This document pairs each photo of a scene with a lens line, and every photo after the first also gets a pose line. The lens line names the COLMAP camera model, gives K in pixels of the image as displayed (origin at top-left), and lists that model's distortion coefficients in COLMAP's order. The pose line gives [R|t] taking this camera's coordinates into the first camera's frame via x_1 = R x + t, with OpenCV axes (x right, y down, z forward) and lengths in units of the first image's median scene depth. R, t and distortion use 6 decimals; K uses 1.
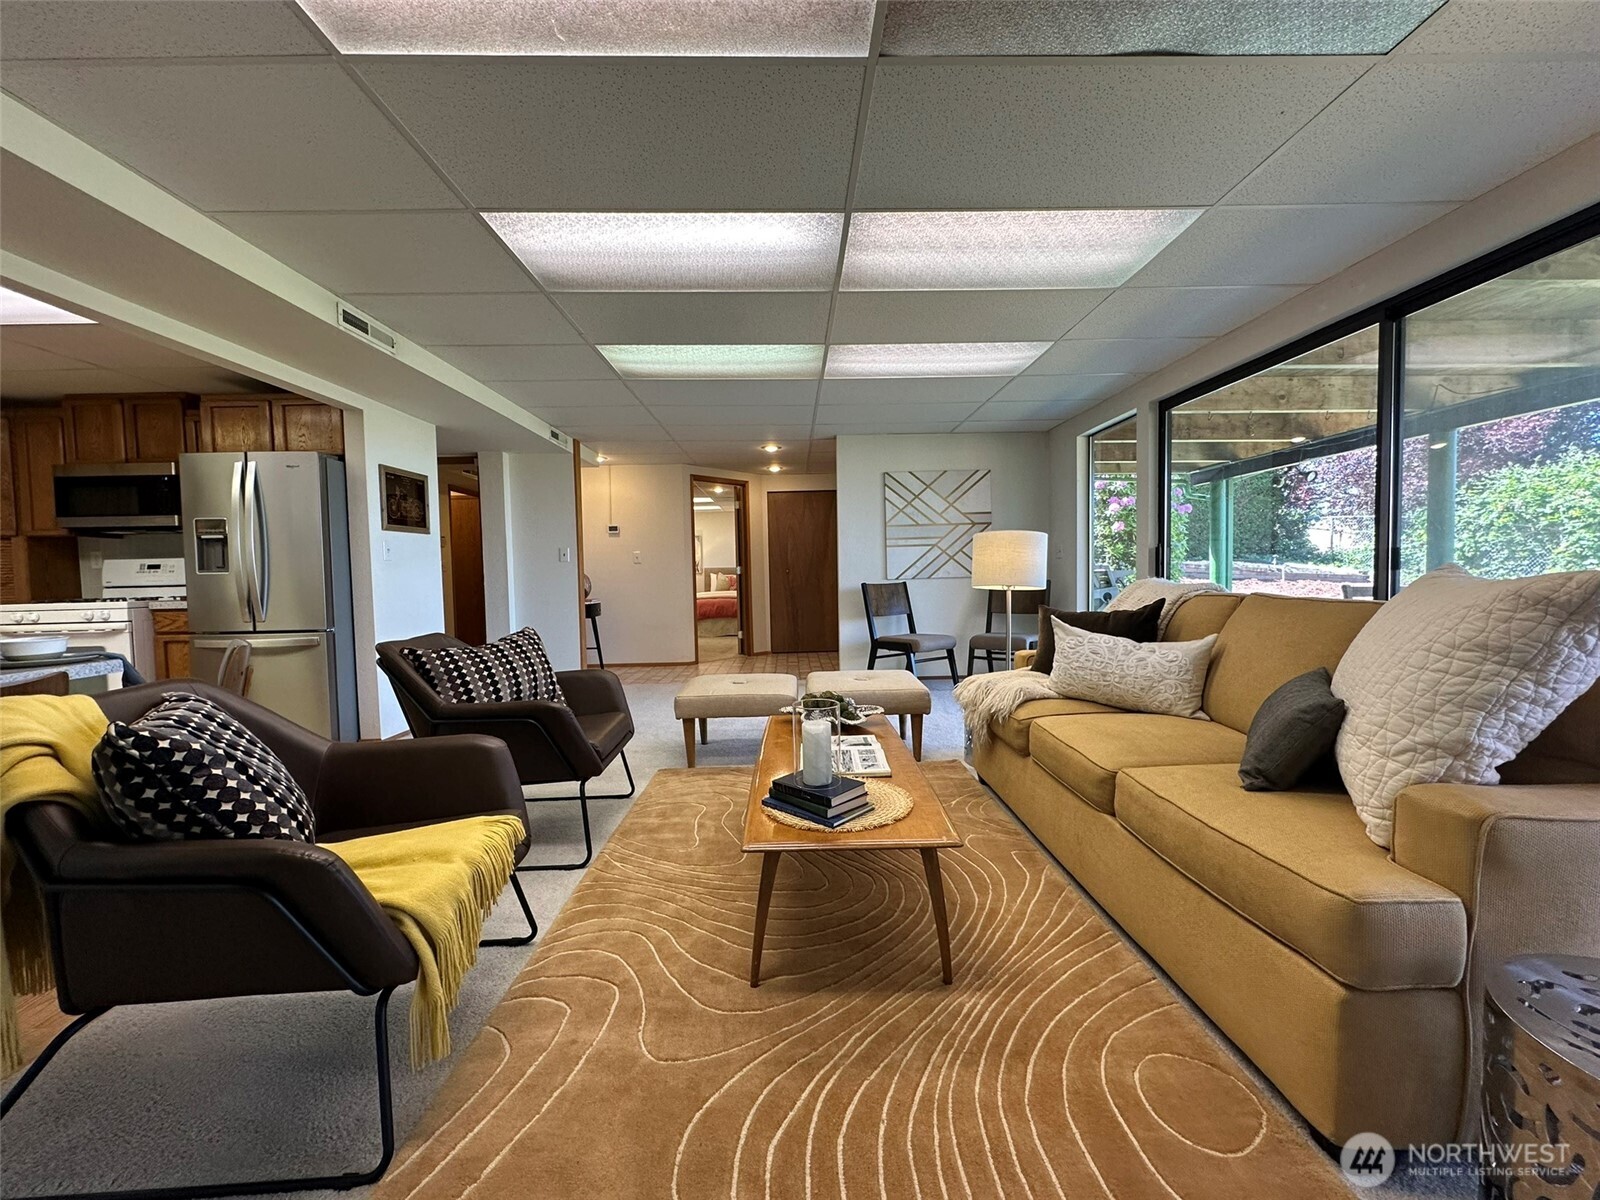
lens RADIAL K [[634.6, 0, 800.5], [0, 634.6, 602.1], [0, 0, 1]] dist [-0.006358, 0.001094]
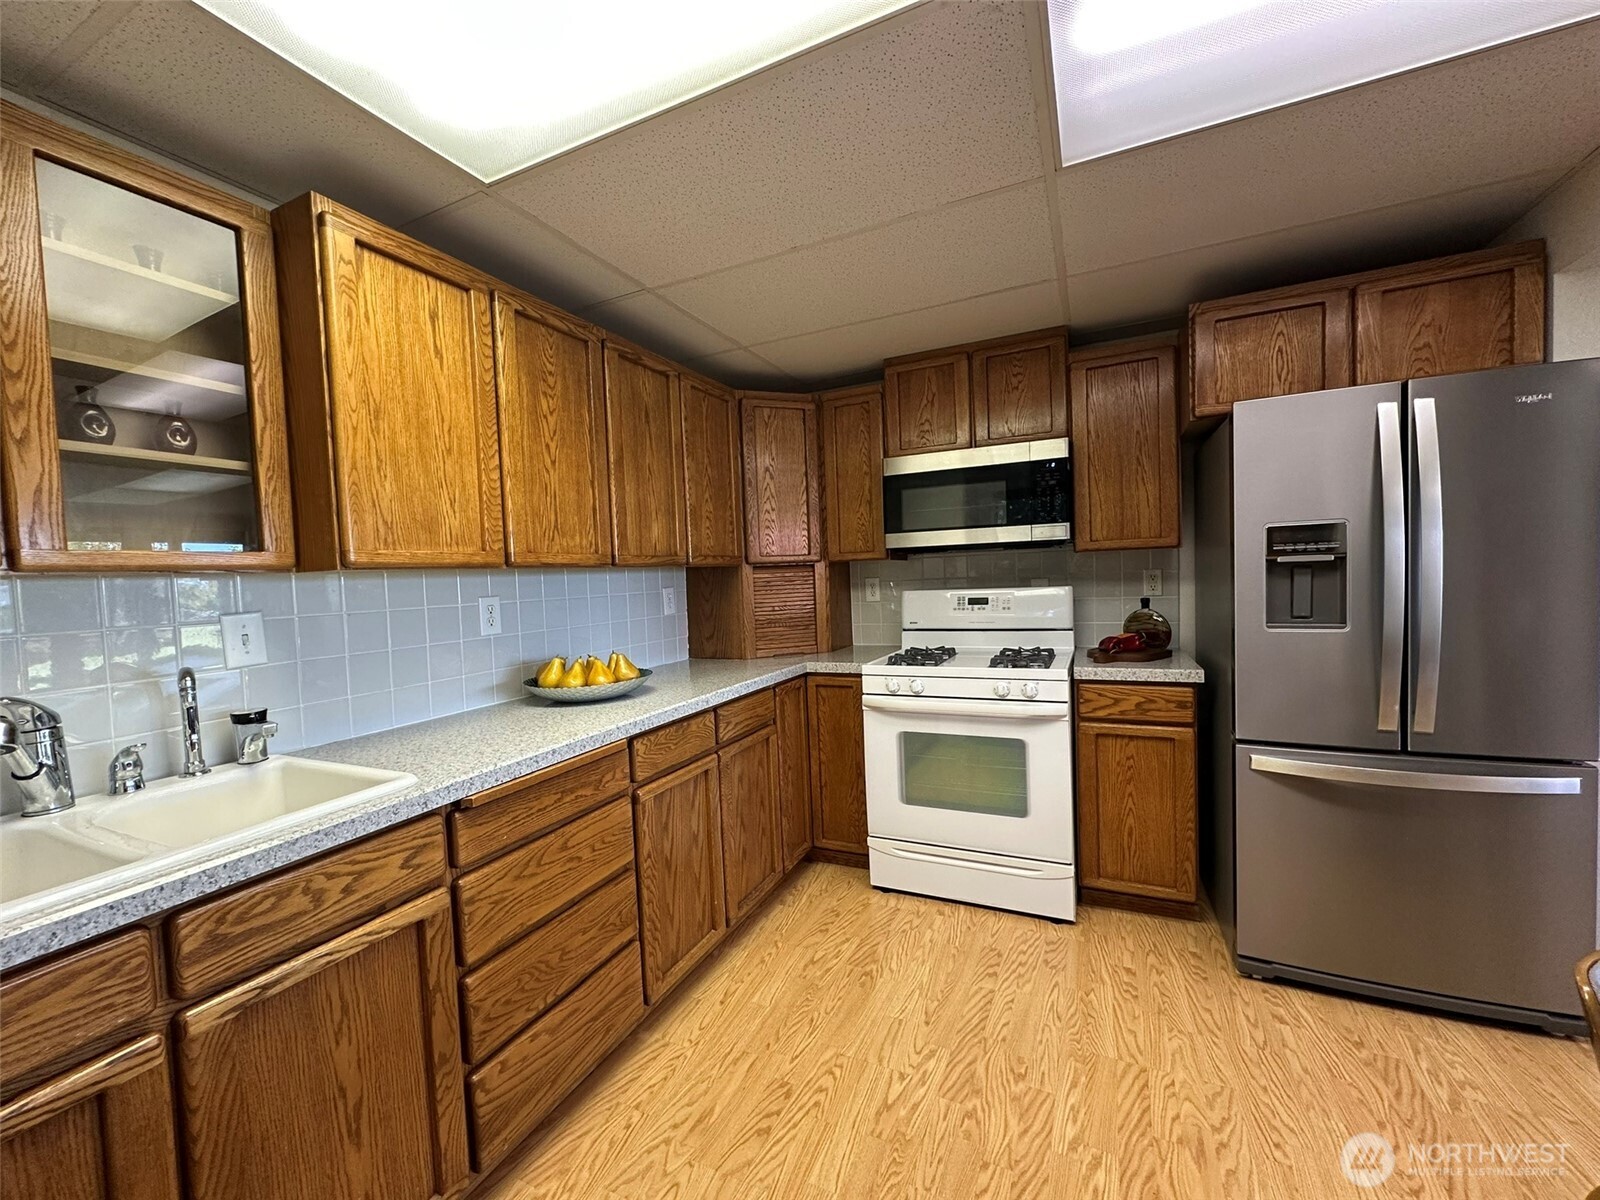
lens RADIAL K [[634.6, 0, 800.5], [0, 634.6, 601.2], [0, 0, 1]] dist [-0.006358, 0.001094]
pose [[0.900203, 0.002937, -0.435460, -0.917312], [0.000838, 0.999964, 0.008478, -0.063062], [0.435469, -0.007997, 0.900168, 0.310276]]
